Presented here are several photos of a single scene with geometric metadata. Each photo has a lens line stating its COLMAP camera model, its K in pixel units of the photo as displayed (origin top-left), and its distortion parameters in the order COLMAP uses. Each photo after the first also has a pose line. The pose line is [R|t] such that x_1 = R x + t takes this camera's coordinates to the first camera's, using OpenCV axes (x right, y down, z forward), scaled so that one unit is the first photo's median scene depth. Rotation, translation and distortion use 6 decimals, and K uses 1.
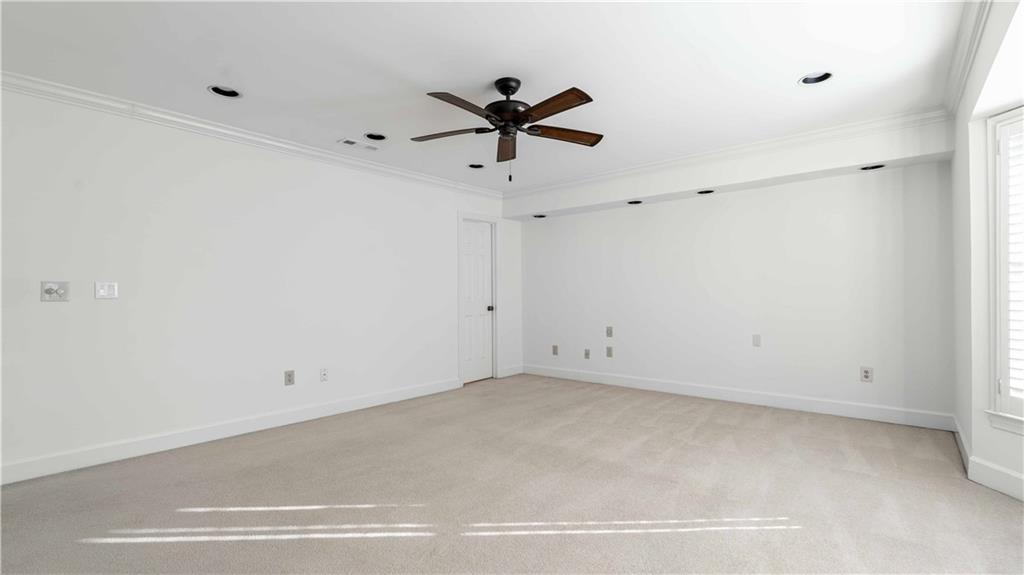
lens RADIAL K [[454.7, 0, 522.7], [0, 454.7, 289.5], [0, 0, 1]] dist [-0.000322, -0.000089]
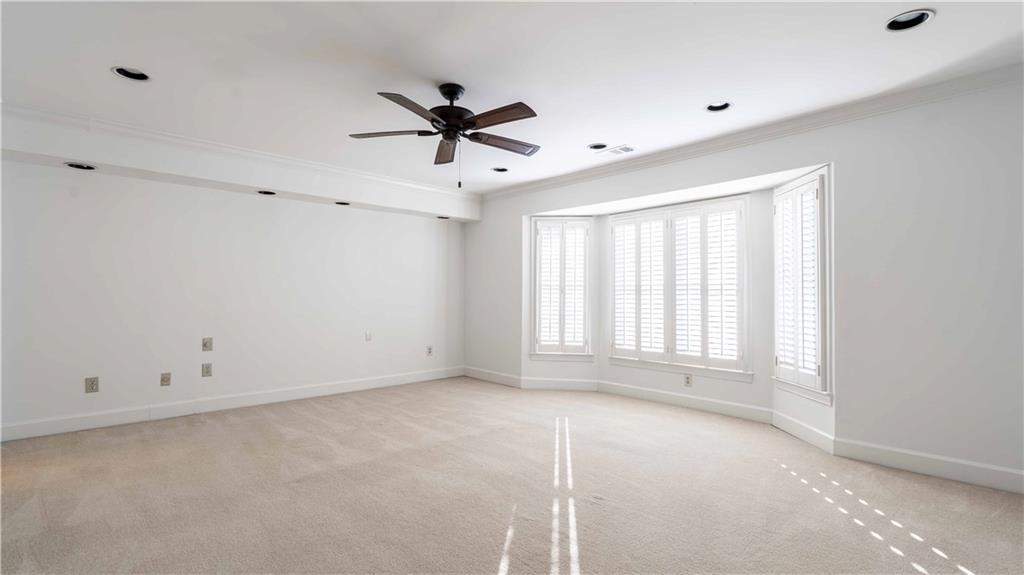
lens RADIAL K [[454.7, 0, 522.7], [0, 454.7, 289.5], [0, 0, 1]] dist [-0.000322, -0.000089]
pose [[0.127728, 0.018375, 0.991639, -0.959447], [-0.017503, 0.999714, -0.016270, 0.002569], [-0.991655, -0.015279, 0.128013, 0.663323]]
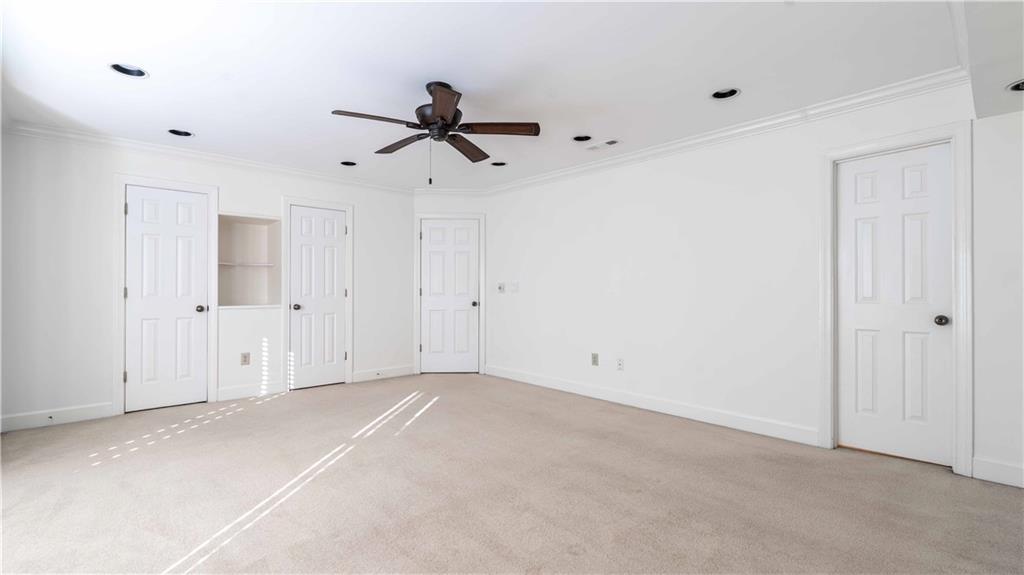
lens RADIAL K [[454.7, 0, 522.7], [0, 454.7, 289.5], [0, 0, 1]] dist [-0.000322, -0.000089]
pose [[-0.126609, 0.001491, -0.991952, 0.900209], [0.012306, 0.999924, -0.000067, 0.011228], [0.991876, -0.012216, -0.126617, 1.225427]]
